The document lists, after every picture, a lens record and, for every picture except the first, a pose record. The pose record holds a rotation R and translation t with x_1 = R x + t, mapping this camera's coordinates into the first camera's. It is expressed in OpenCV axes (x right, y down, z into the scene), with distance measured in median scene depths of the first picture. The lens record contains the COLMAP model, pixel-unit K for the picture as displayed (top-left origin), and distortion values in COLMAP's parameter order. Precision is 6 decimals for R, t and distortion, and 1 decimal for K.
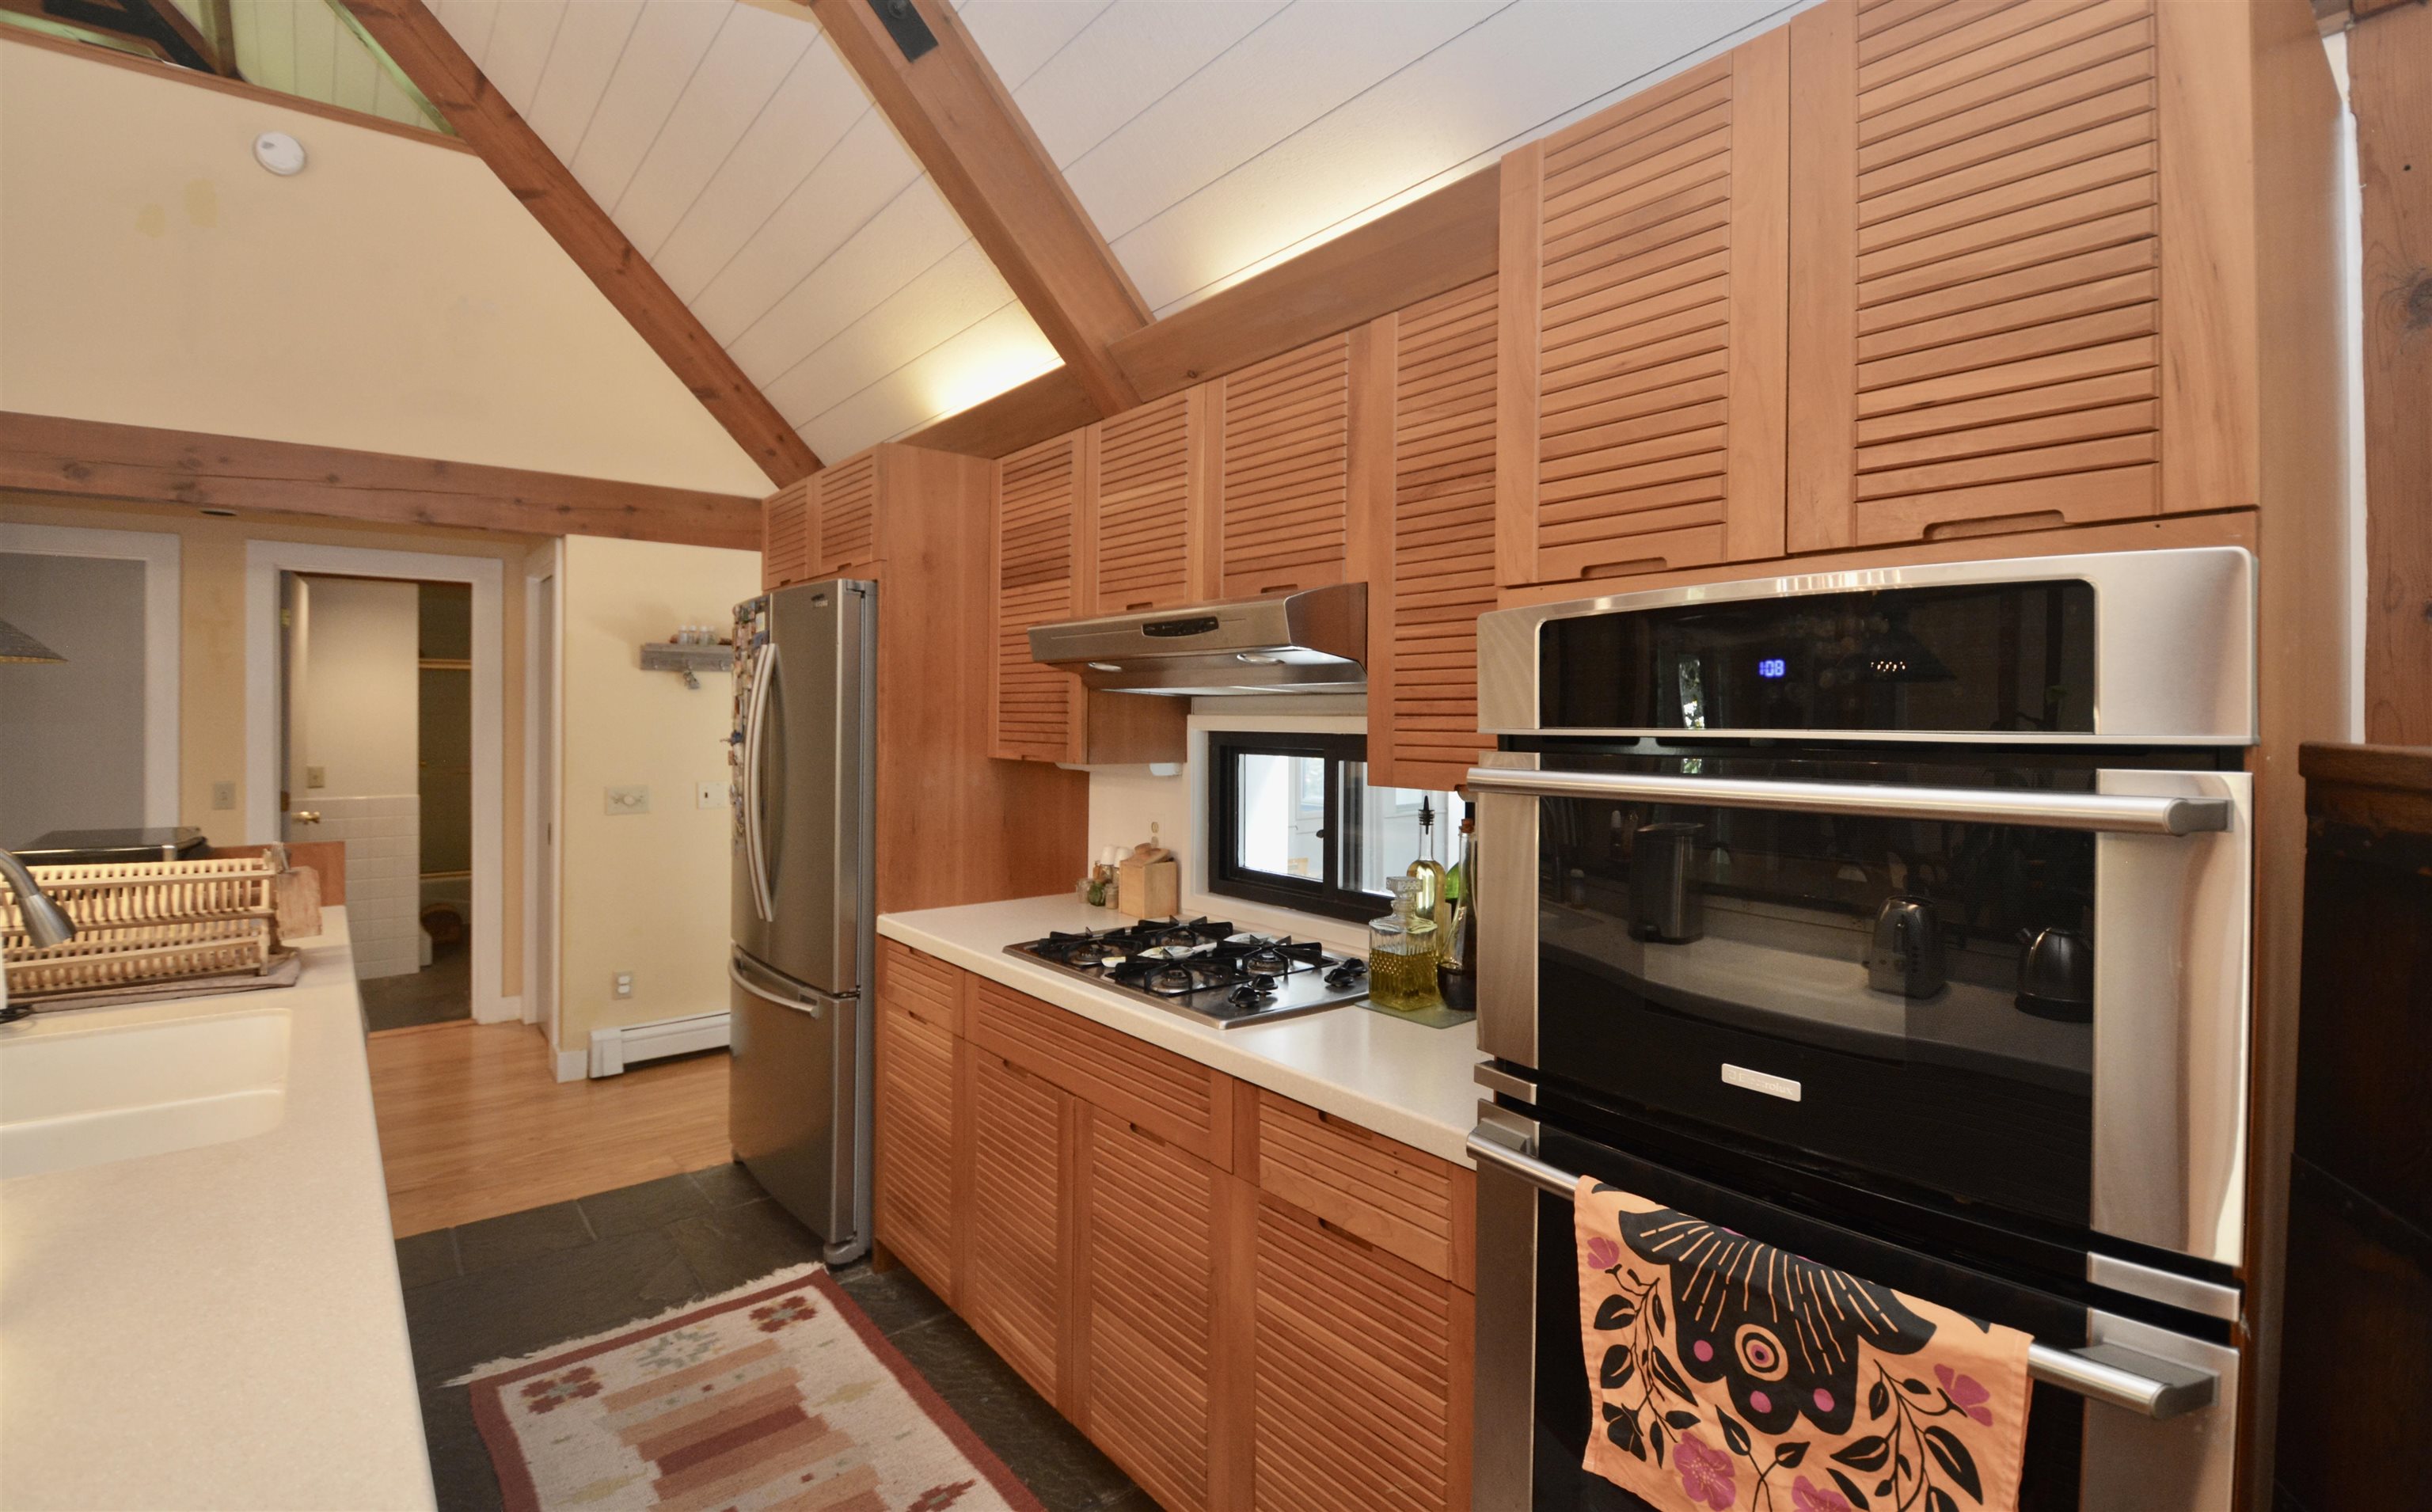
lens RADIAL K [[1109.4, 0, 1216.0], [0, 1109.4, 756.0], [0, 0, 1]] dist [-0.001104, -0.000234]
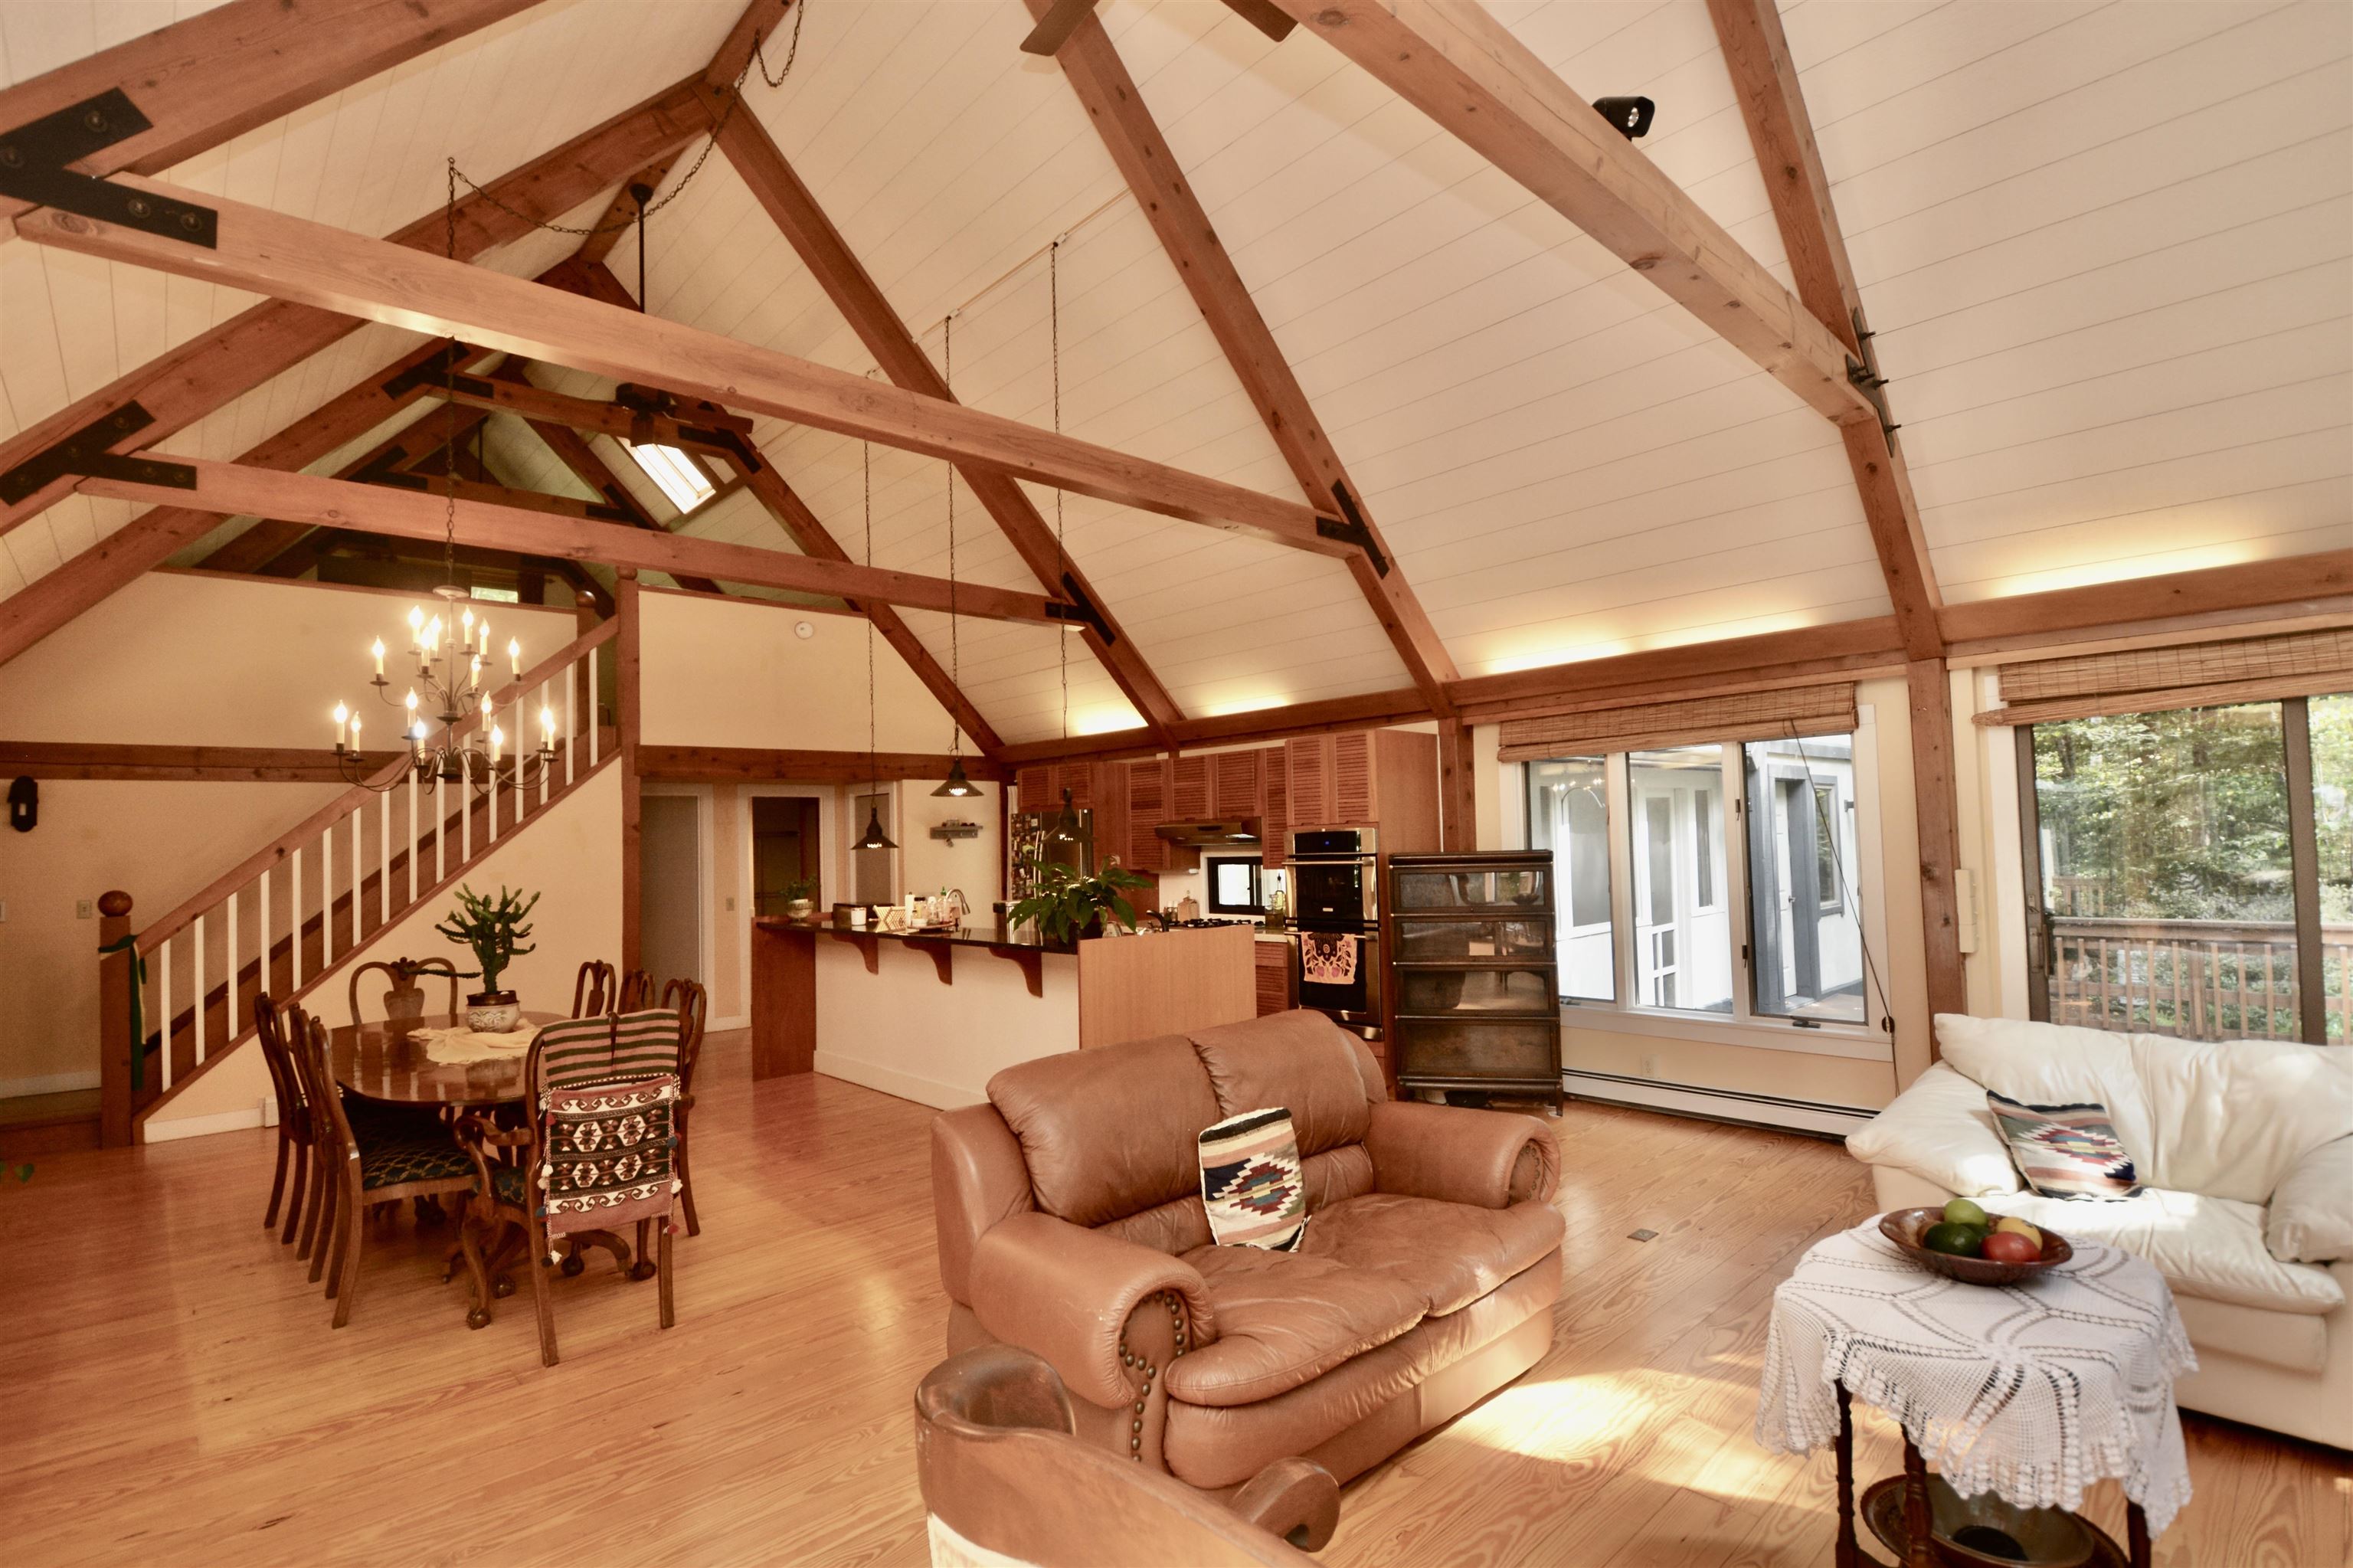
lens RADIAL K [[1082.2, 0, 1187.2], [0, 1082.2, 811.1], [0, 0, 1]] dist [0.000259, -0.000902]
pose [[0.997146, -0.030965, 0.068859, -0.254747], [0.035505, 0.997207, -0.065709, 0.041632], [-0.066632, 0.067966, 0.995460, -1.844046]]
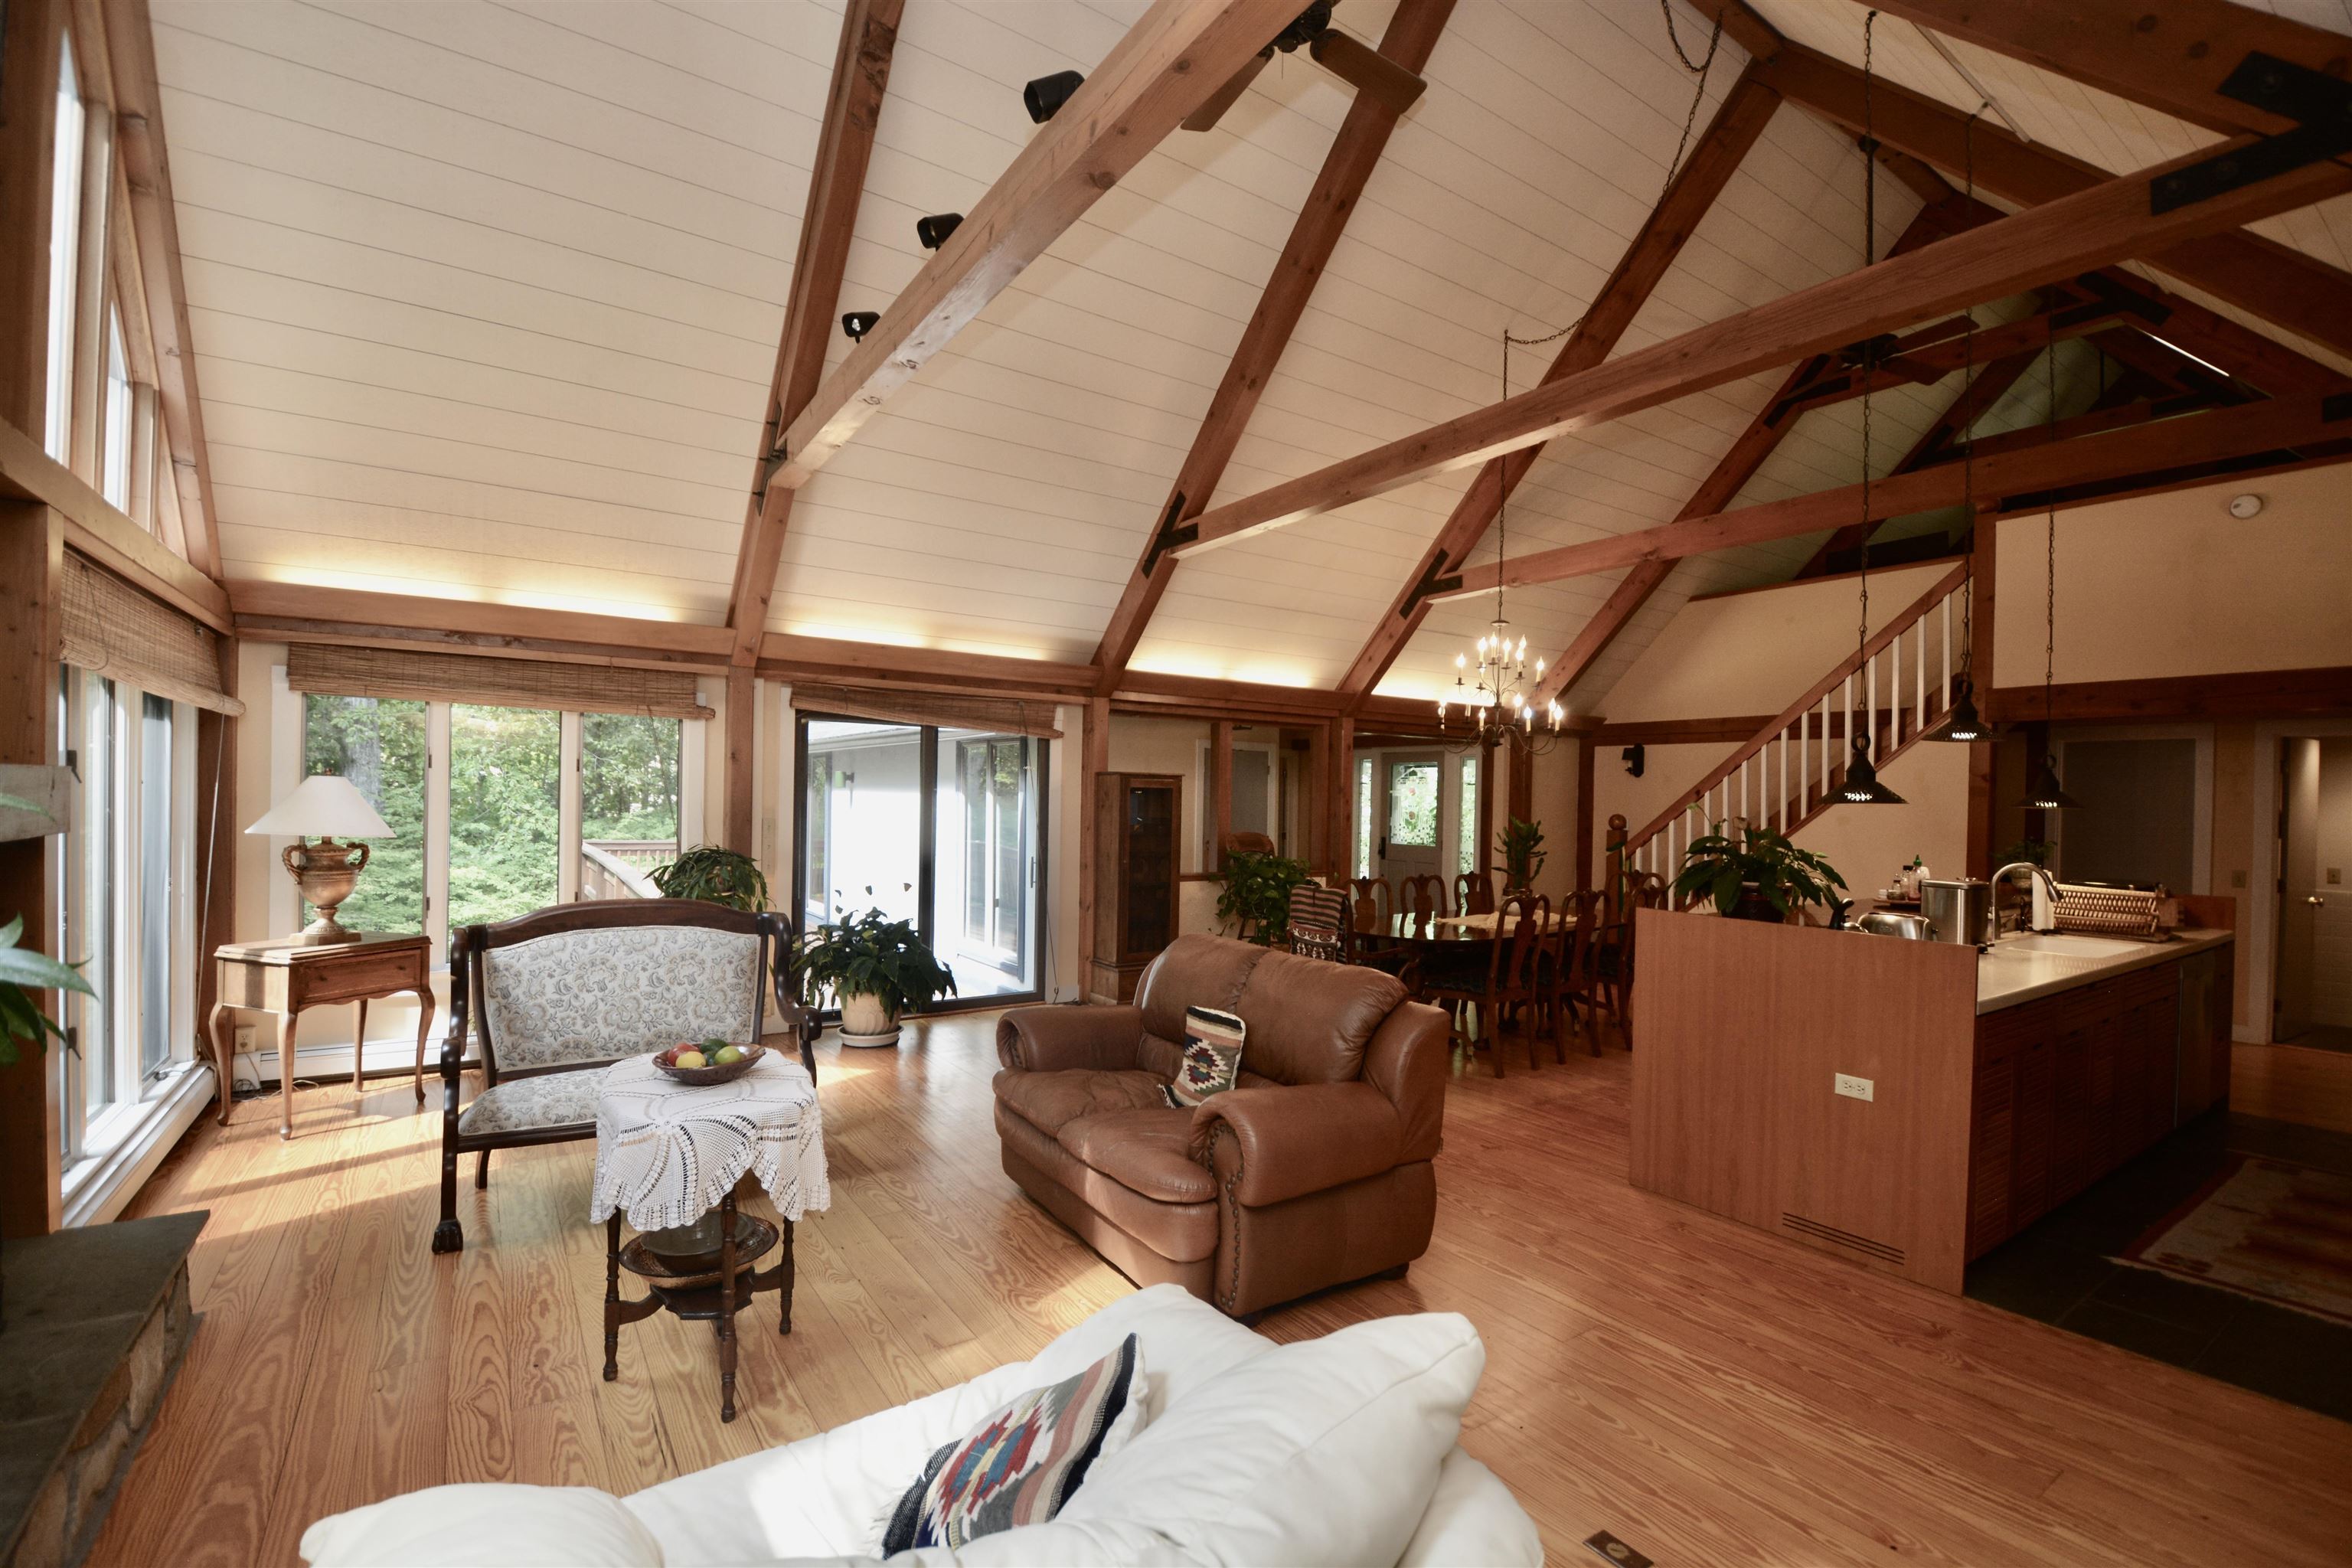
lens RADIAL K [[1019.8, 0, 1176.0], [0, 1019.8, 784.0], [0, 0, 1]] dist [0.018029, -0.024609]
pose [[-0.077742, -0.015905, -0.996847, 1.165376], [-0.059192, 0.998183, -0.011310, 0.009005], [0.995215, 0.058126, -0.078542, -0.712129]]
